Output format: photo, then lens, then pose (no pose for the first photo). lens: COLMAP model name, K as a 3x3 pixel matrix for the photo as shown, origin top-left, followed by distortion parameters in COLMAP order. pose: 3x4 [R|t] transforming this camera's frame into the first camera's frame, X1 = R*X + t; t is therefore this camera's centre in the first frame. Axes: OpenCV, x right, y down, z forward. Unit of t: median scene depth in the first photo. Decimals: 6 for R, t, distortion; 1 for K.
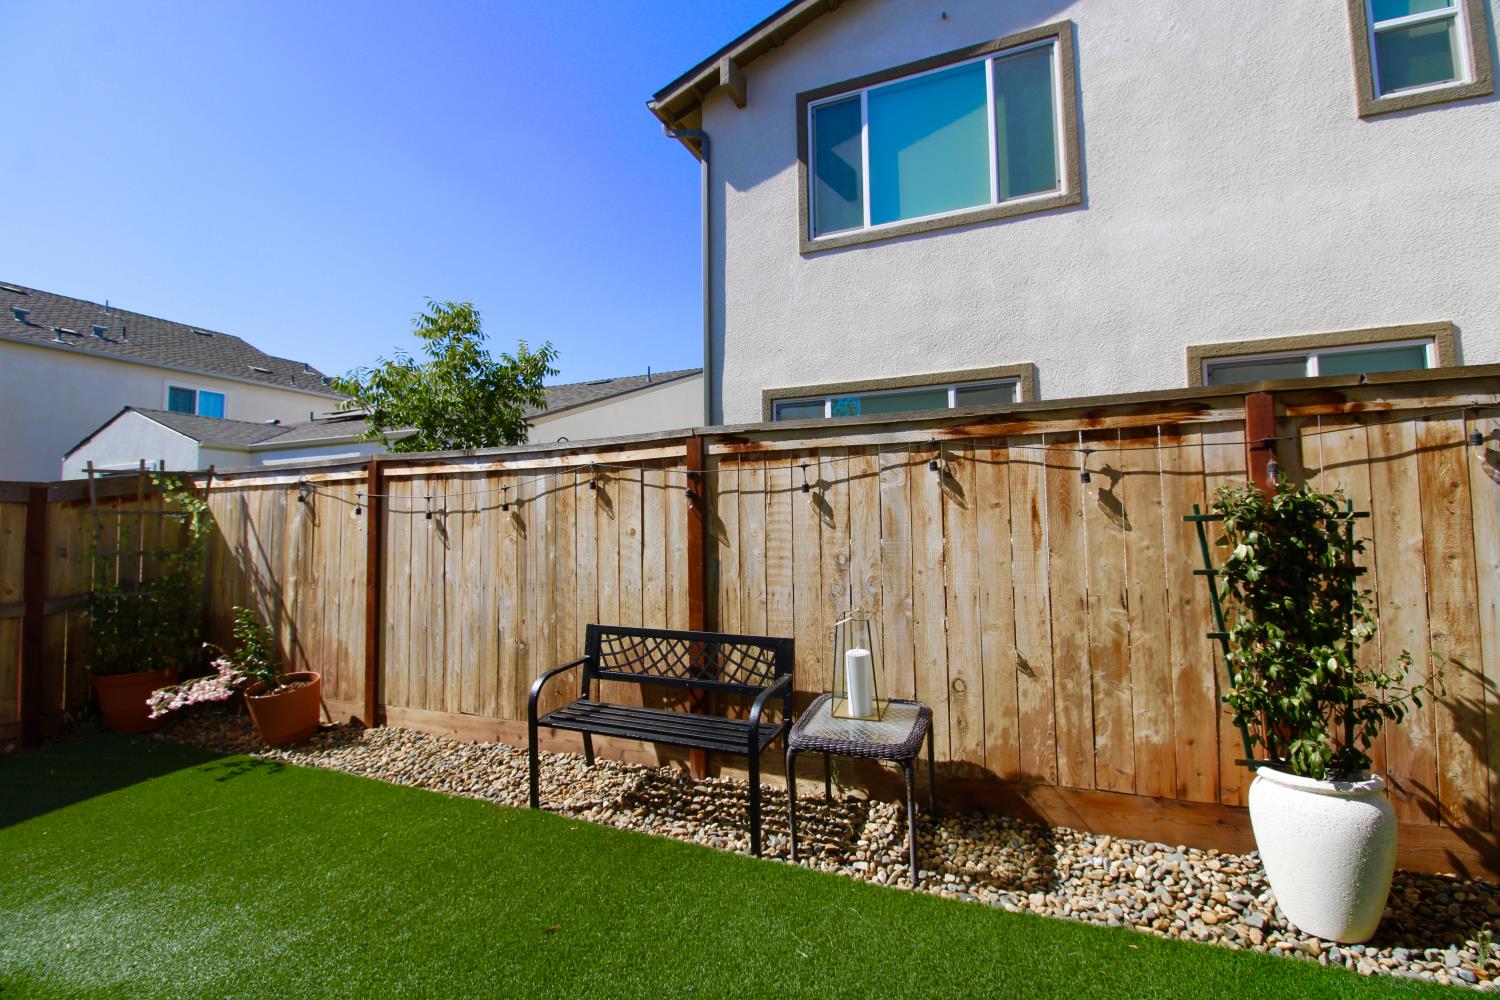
lens RADIAL K [[701.6, 0, 755.1], [0, 701.6, 491.8], [0, 0, 1]] dist [0.001550, -0.013887]
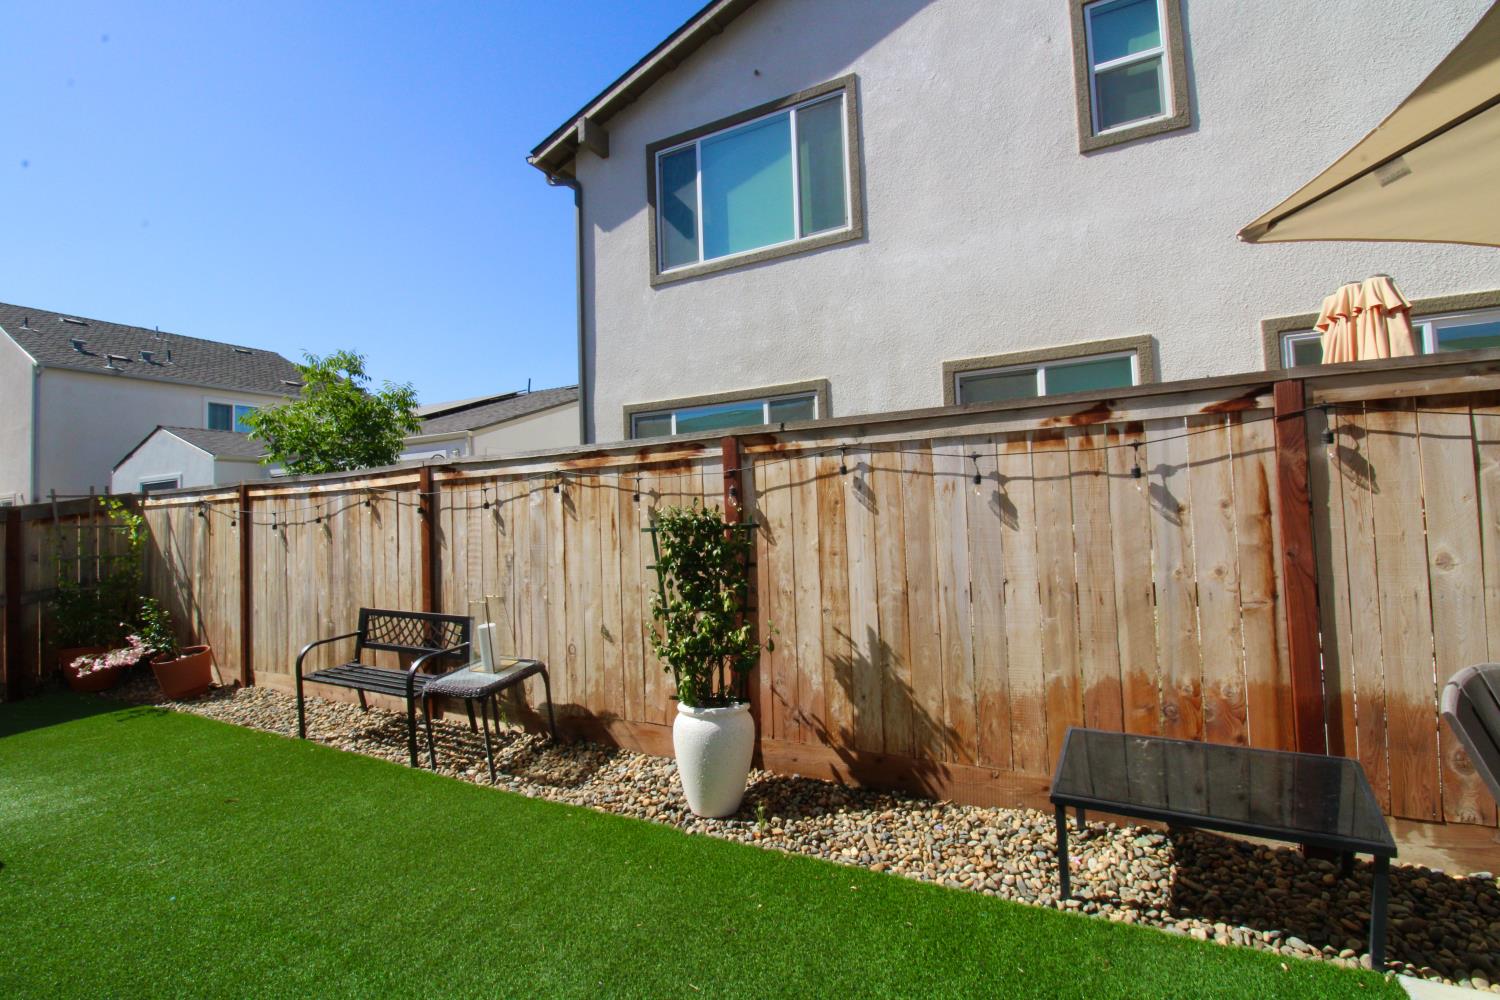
lens RADIAL K [[701.6, 0, 755.1], [0, 701.6, 491.8], [0, 0, 1]] dist [0.001550, -0.013887]
pose [[0.996448, -0.022963, -0.081018, 0.548752], [0.024688, 0.999488, 0.020350, -0.036808], [0.080509, -0.022278, 0.996505, -0.239151]]
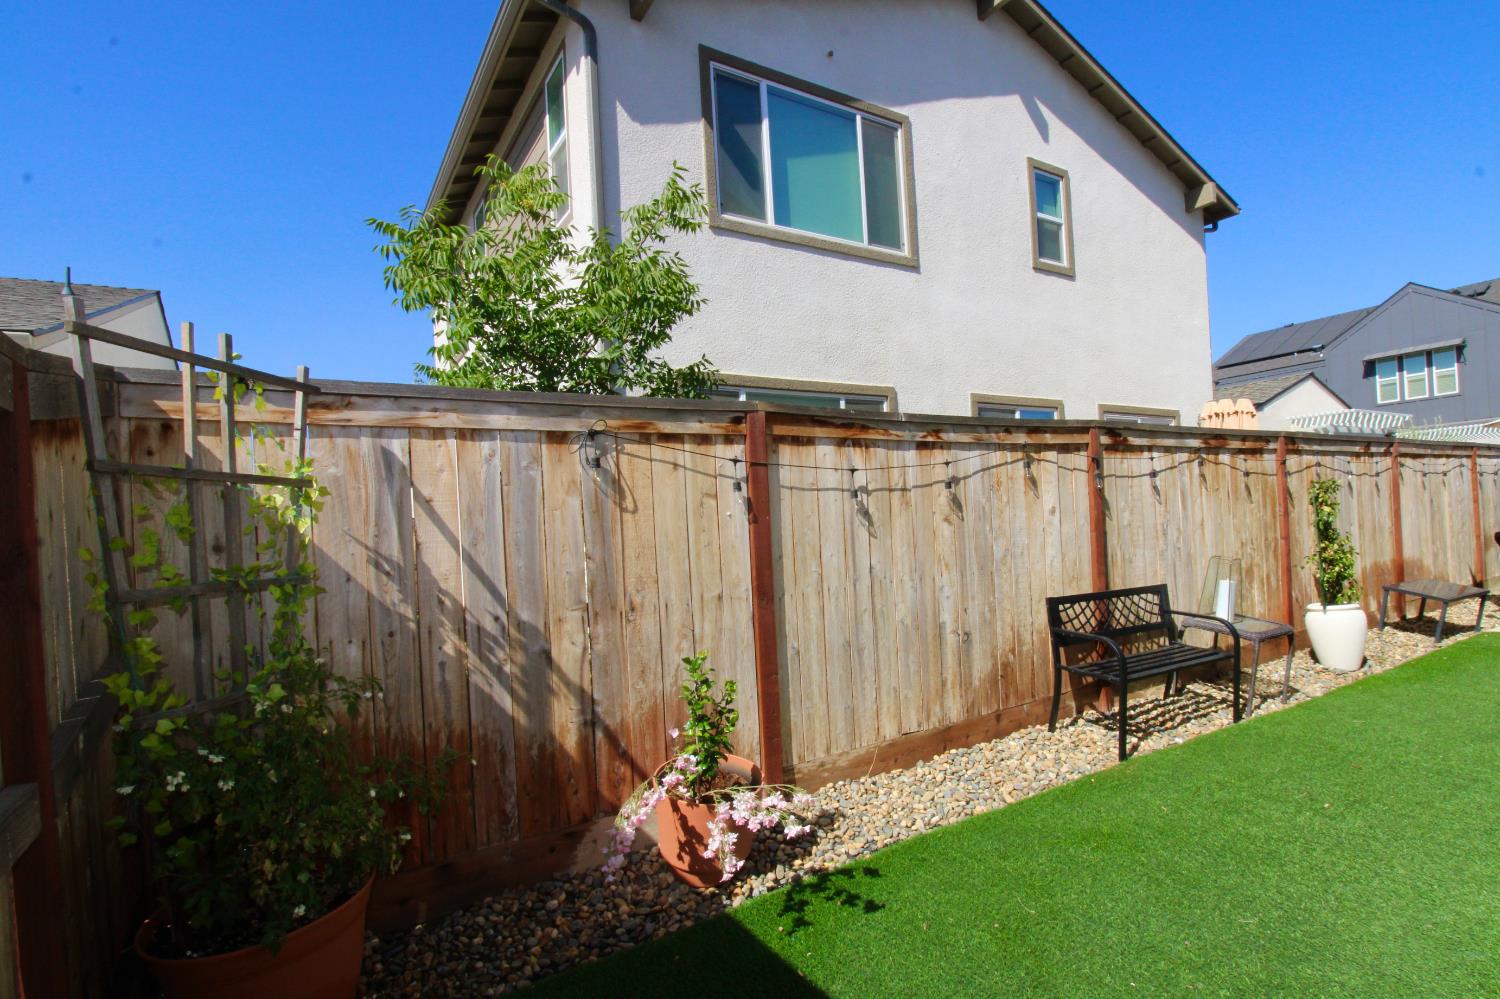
lens RADIAL K [[729.9, 0, 806.7], [0, 729.9, 538.2], [0, 0, 1]] dist [-0.001787, -0.000309]
pose [[0.543373, -0.031021, 0.838918, -1.166974], [-0.005706, 0.999157, 0.040643, 0.050548], [-0.839472, -0.026871, 0.542739, 0.622808]]
